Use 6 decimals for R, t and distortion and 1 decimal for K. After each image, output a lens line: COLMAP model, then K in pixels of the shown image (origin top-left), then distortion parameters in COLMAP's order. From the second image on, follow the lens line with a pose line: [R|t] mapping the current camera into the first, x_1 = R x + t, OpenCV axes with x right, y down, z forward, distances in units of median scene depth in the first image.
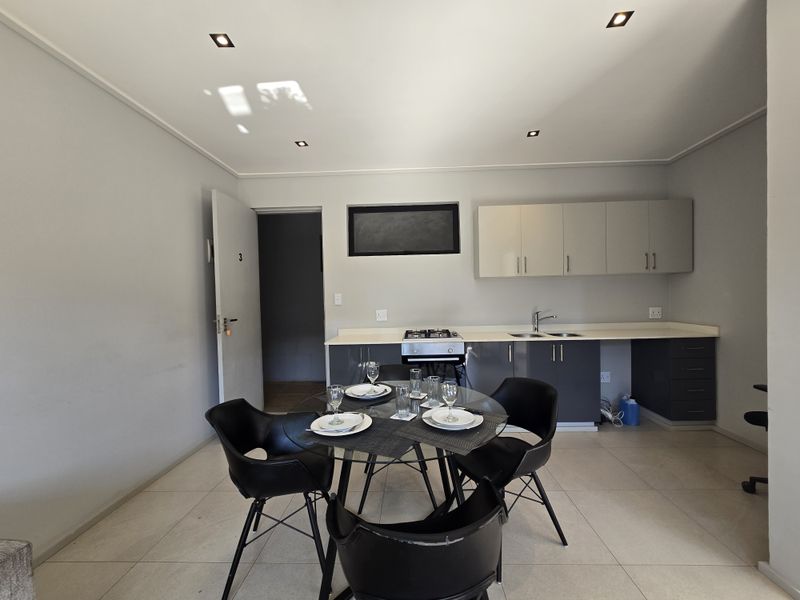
lens RADIAL K [[323.8, 0, 405.3], [0, 323.8, 300.0], [0, 0, 1]] dist [-0.002218, -0.000380]
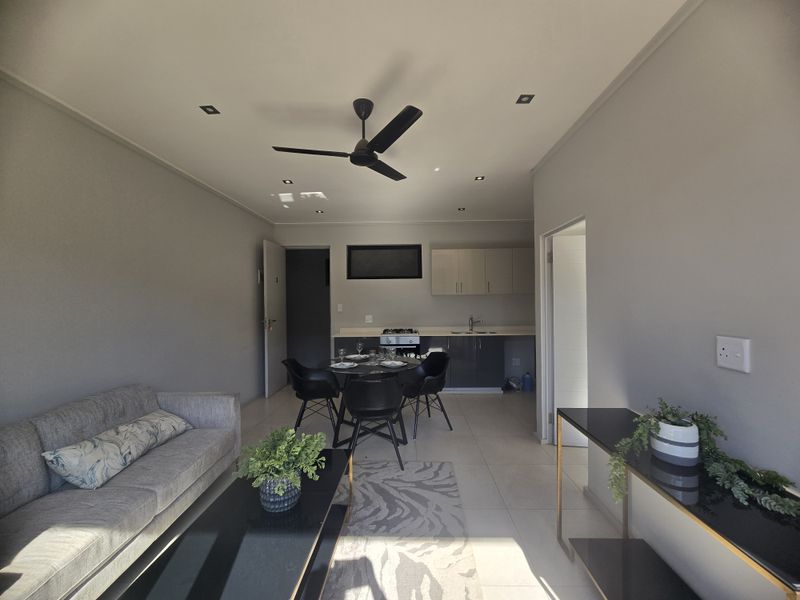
lens RADIAL K [[328.7, 0, 402.4], [0, 328.7, 301.5], [0, 0, 1]] dist [-0.000882, 0.000421]
pose [[0.999919, 0.012668, 0.001353, 0.086455], [-0.012646, 0.999799, -0.015552, -0.013402], [-0.001550, 0.015534, 0.999878, -0.570049]]
